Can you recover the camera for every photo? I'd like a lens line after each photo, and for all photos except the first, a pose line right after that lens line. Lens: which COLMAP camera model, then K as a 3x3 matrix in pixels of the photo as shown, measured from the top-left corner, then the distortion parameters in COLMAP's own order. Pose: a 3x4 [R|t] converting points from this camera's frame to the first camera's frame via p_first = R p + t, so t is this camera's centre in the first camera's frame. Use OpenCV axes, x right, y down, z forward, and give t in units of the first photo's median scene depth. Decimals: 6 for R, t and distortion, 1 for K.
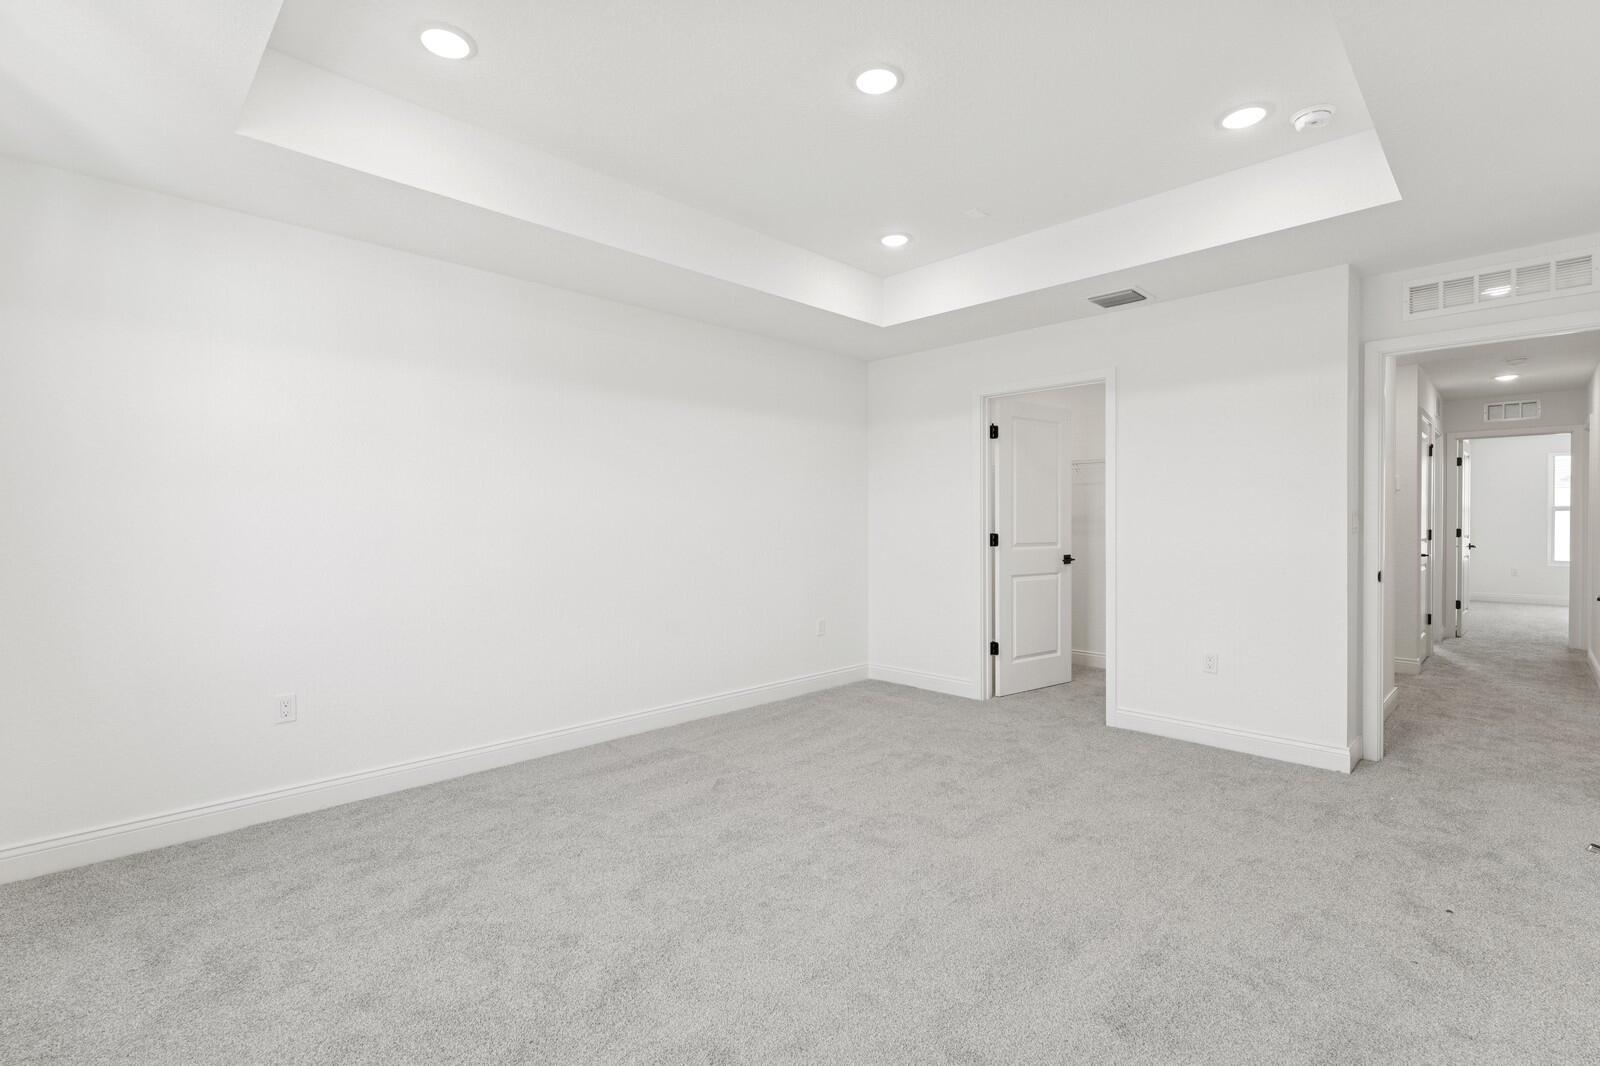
lens RADIAL K [[717.4, 0, 804.4], [0, 717.4, 519.7], [0, 0, 1]] dist [0.000719, 0.000451]
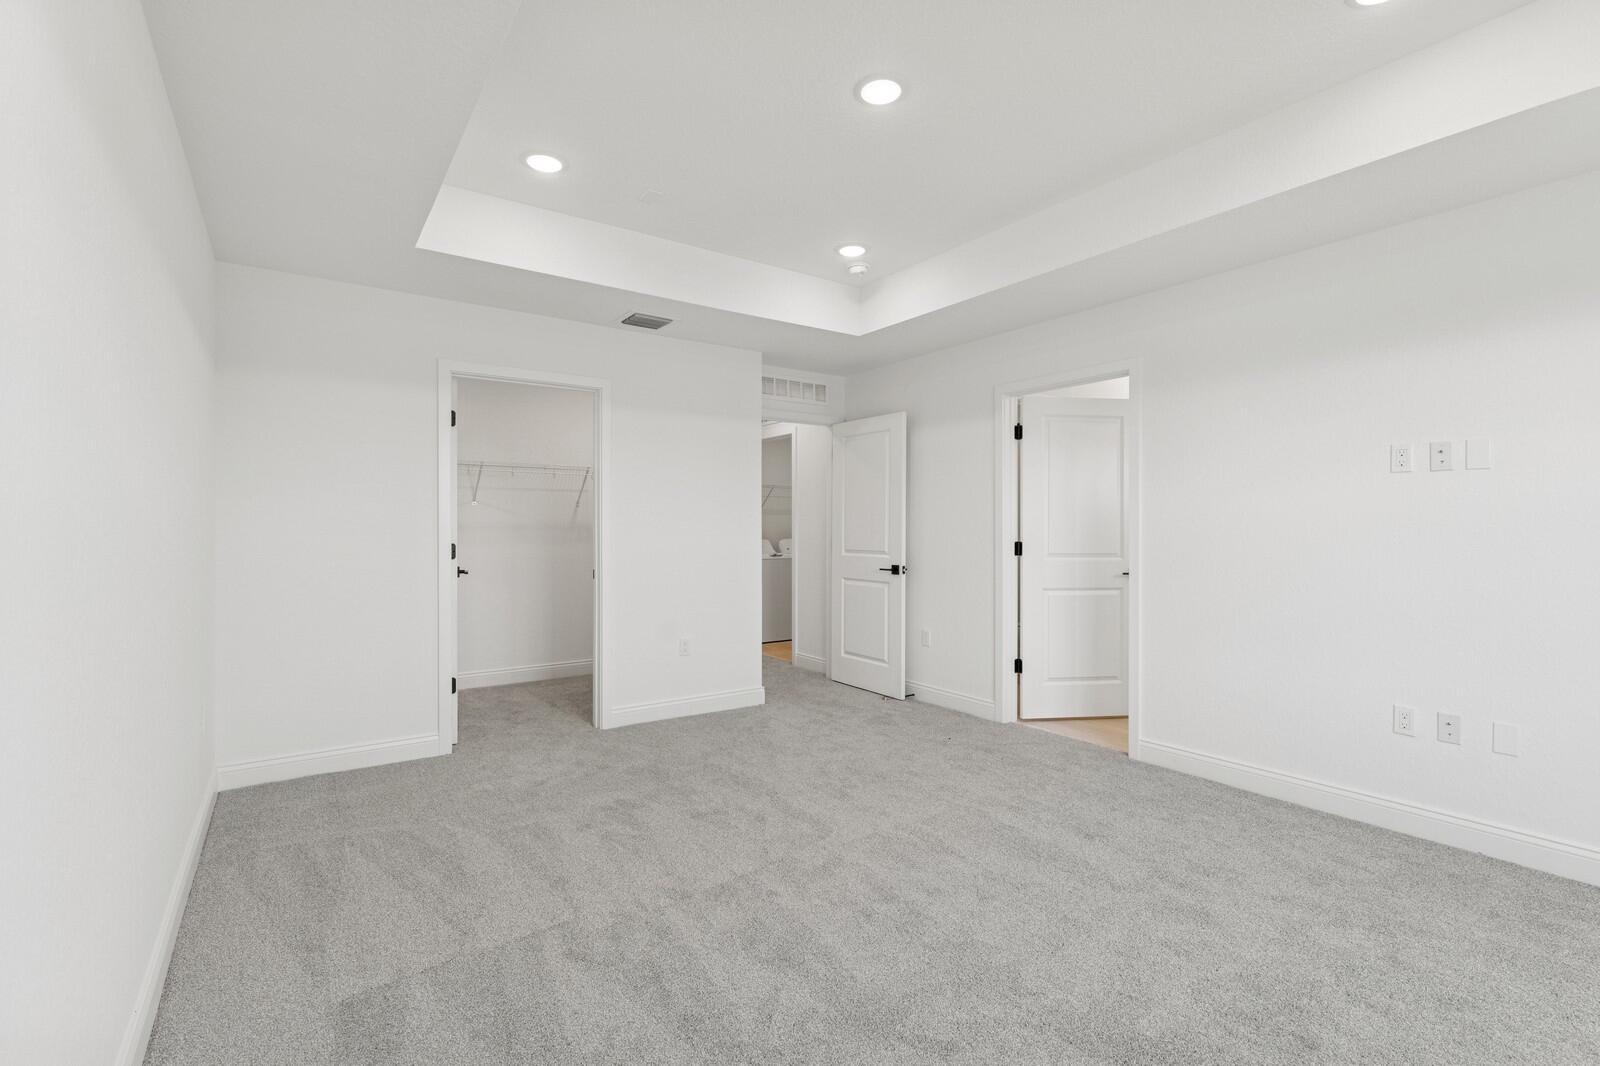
lens RADIAL K [[717.4, 0, 794.1], [0, 717.4, 528.5], [0, 0, 1]] dist [0.000719, 0.000451]
pose [[0.178100, 0.002887, 0.984008, -0.623823], [-0.008624, 0.999962, -0.001373, -0.000131], [-0.983975, -0.008241, 0.178118, 0.646861]]
